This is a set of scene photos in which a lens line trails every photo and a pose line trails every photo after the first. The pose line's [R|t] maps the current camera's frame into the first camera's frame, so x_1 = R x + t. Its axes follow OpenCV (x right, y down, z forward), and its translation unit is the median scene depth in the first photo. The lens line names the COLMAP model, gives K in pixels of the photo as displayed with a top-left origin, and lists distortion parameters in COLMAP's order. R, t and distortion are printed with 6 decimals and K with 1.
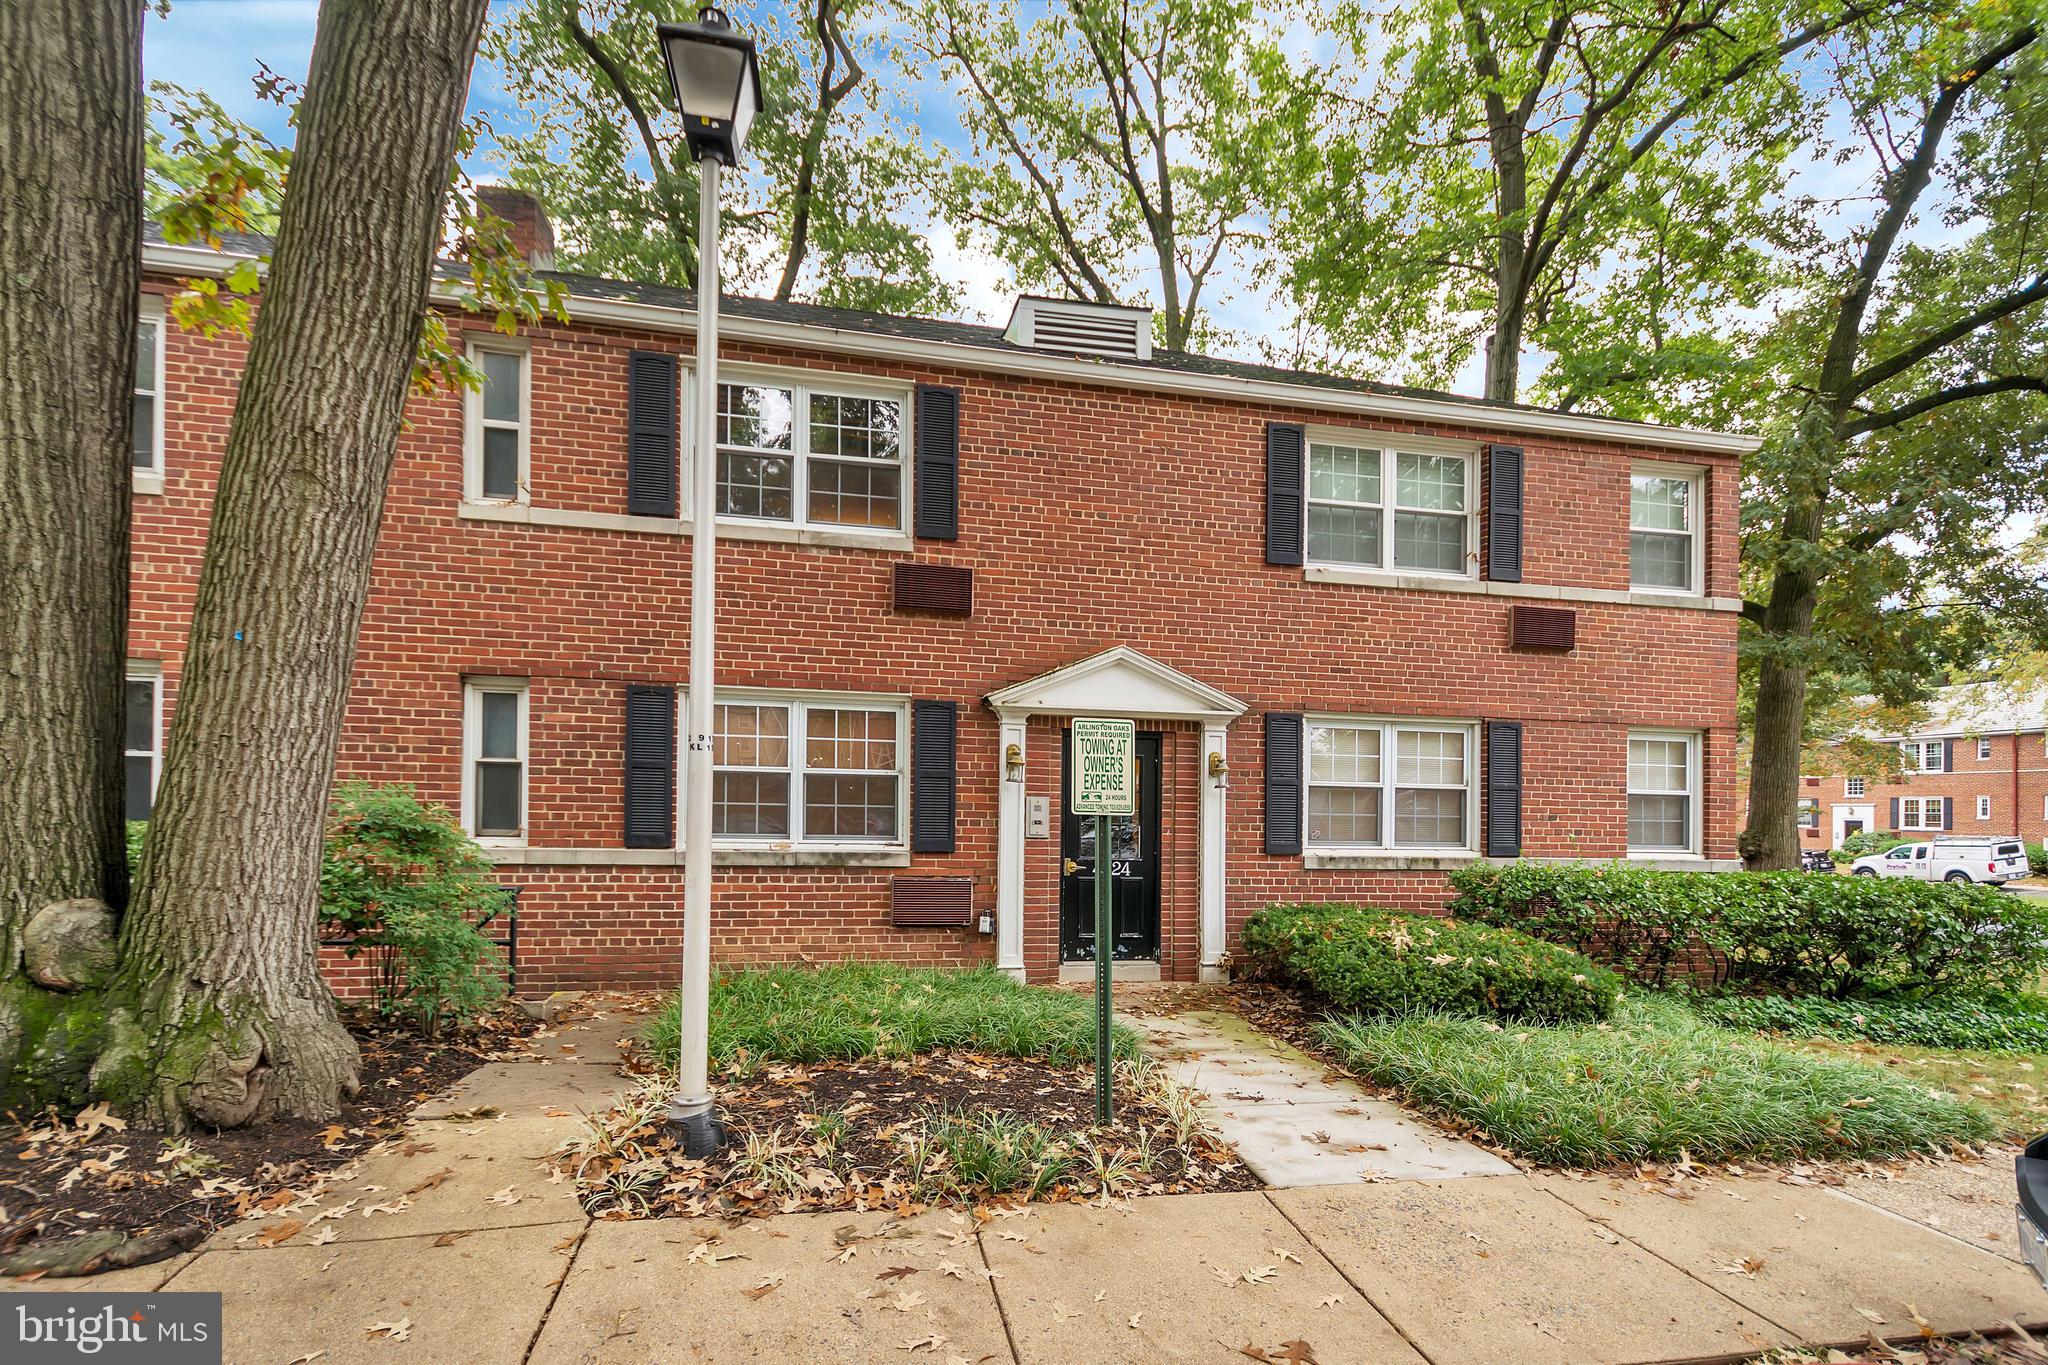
lens RADIAL K [[926.2, 0, 1056.3], [0, 926.2, 799.6], [0, 0, 1]] dist [0.004000, 0.000020]
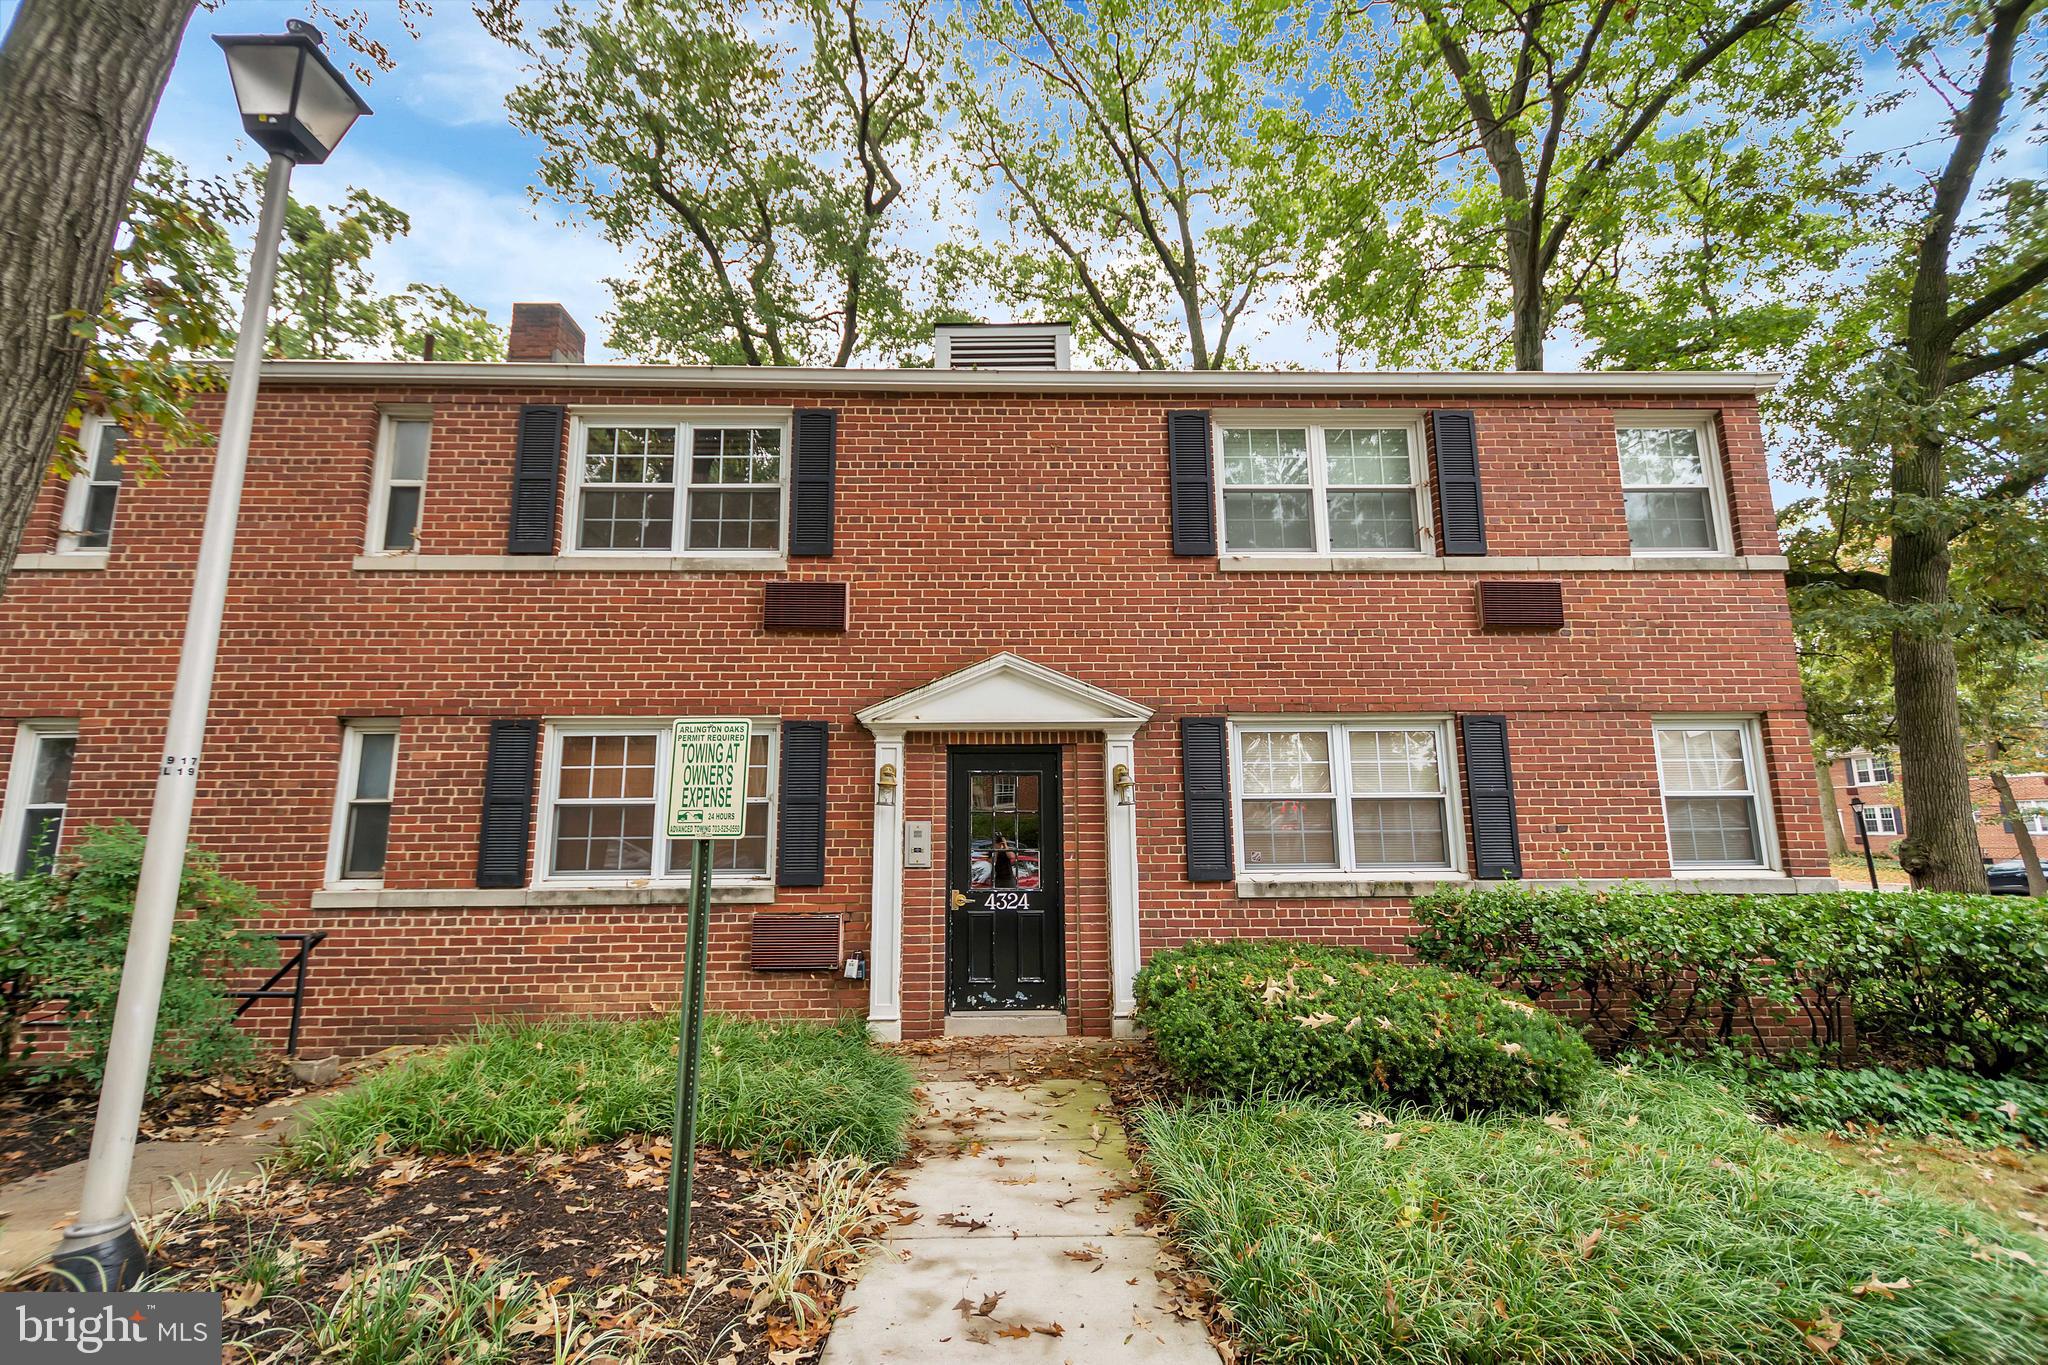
lens RADIAL K [[886.4, 0, 1034.7], [0, 886.4, 683.7], [0, 0, 1]] dist [0.005943, -0.001279]
pose [[0.984364, -0.056476, -0.166850, 0.241454], [0.028851, 0.986110, -0.163572, 0.009229], [0.173770, 0.156200, 0.972320, 0.152622]]
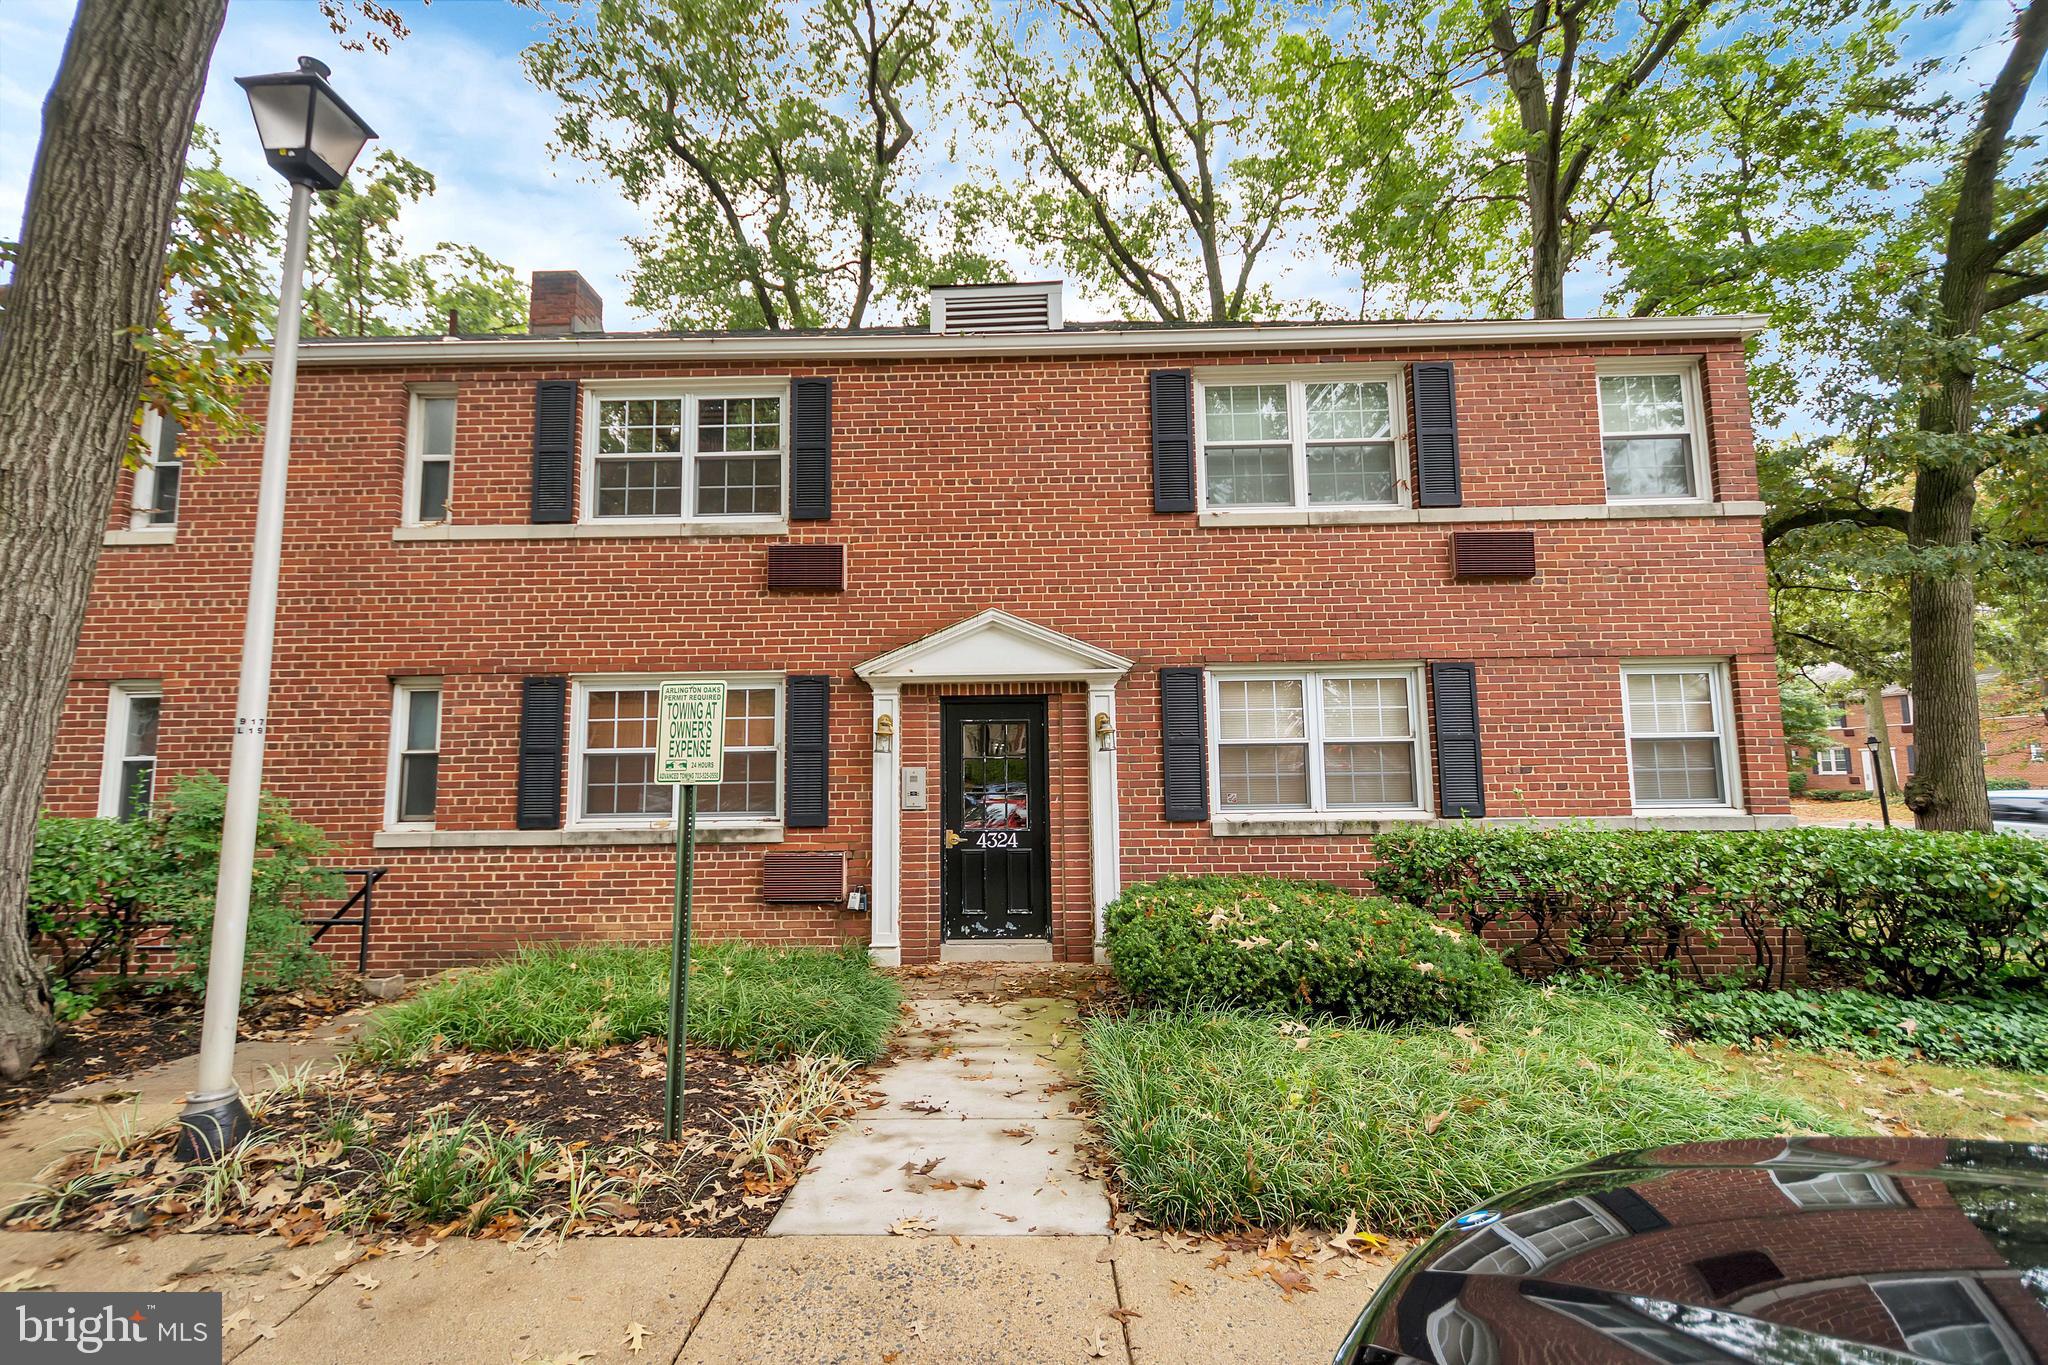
lens RADIAL K [[886.4, 0, 1034.7], [0, 886.4, 683.7], [0, 0, 1]] dist [0.005943, -0.001279]
pose [[0.975812, -0.056361, -0.211222, 0.302670], [0.034887, 0.993960, -0.104049, 0.011062], [0.215810, 0.094164, 0.971884, 0.108580]]
